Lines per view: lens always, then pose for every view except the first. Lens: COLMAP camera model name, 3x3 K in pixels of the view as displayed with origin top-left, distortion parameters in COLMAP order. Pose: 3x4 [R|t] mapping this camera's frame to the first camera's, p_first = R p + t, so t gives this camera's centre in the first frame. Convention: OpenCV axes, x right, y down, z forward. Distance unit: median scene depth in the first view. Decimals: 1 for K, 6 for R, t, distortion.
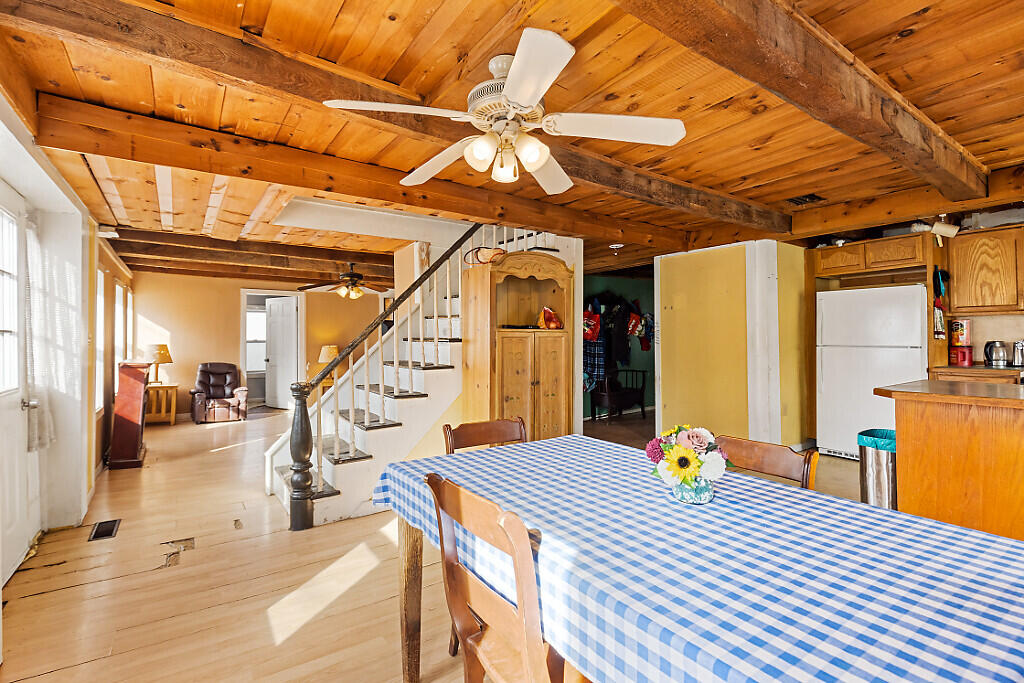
lens RADIAL K [[466.4, 0, 507.4], [0, 466.4, 333.2], [0, 0, 1]] dist [-0.002817, -0.001276]
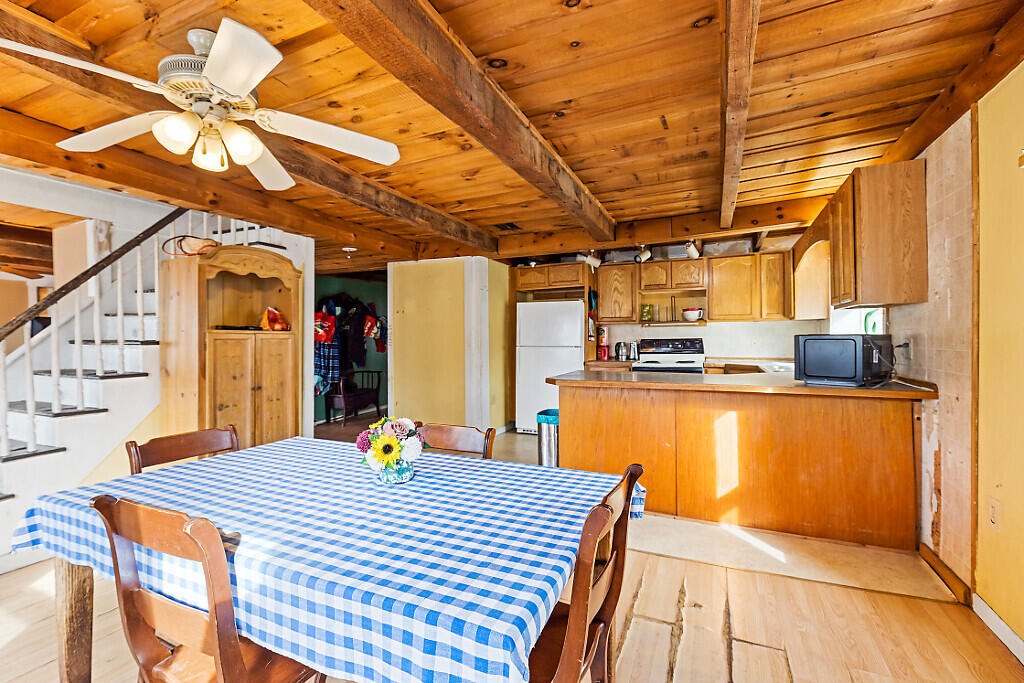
lens RADIAL K [[466.4, 0, 513.6], [0, 466.4, 343.0], [0, 0, 1]] dist [-0.002817, -0.001276]
pose [[0.862254, -0.003946, 0.506462, 0.035122], [-0.005211, 0.999848, 0.016662, -0.002044], [-0.506450, -0.017006, 0.862102, -0.074724]]
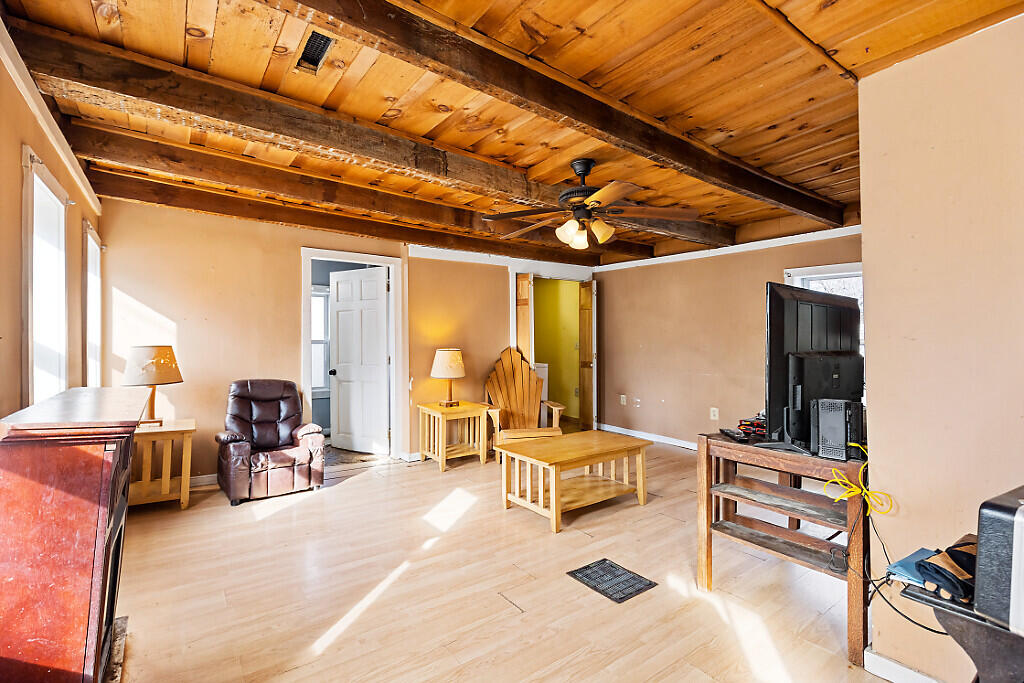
lens RADIAL K [[466.4, 0, 514.4], [0, 466.4, 344.3], [0, 0, 1]] dist [-0.002817, -0.001276]
pose [[0.999730, 0.005268, 0.022627, -0.461796], [-0.005685, 0.999814, 0.018413, 0.013871], [-0.022526, -0.018537, 0.999574, 0.606448]]
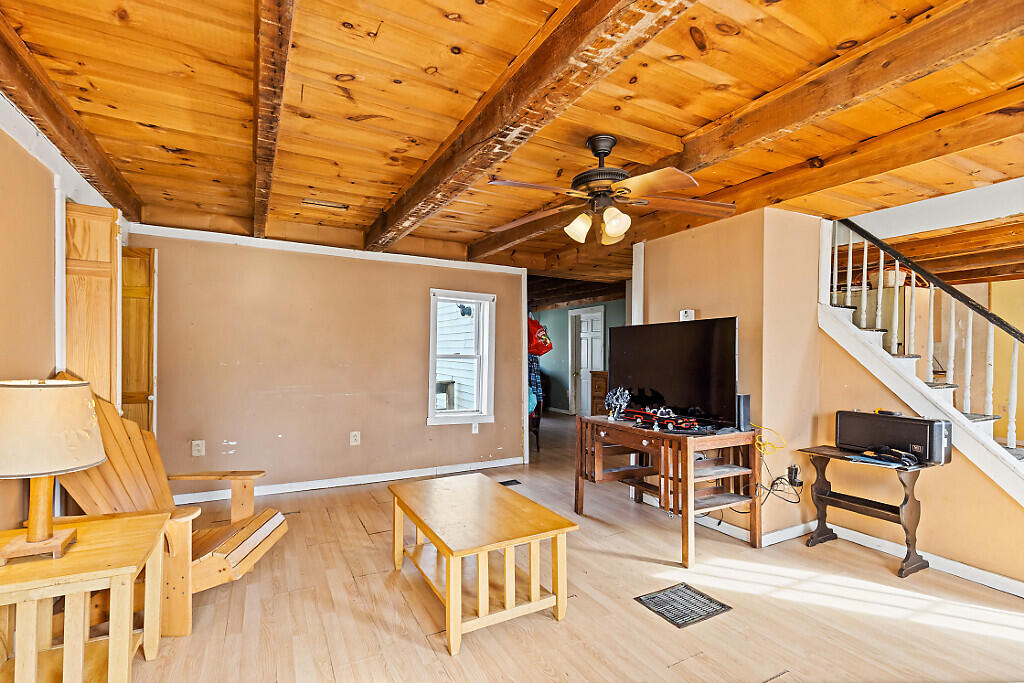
lens RADIAL K [[466.4, 0, 505.0], [0, 466.4, 359.2], [0, 0, 1]] dist [-0.002817, -0.001276]
pose [[0.133125, -0.007592, 0.991070, -0.949012], [-0.015883, 0.999826, 0.009793, 0.018352], [-0.990972, -0.017045, 0.132981, 1.380290]]
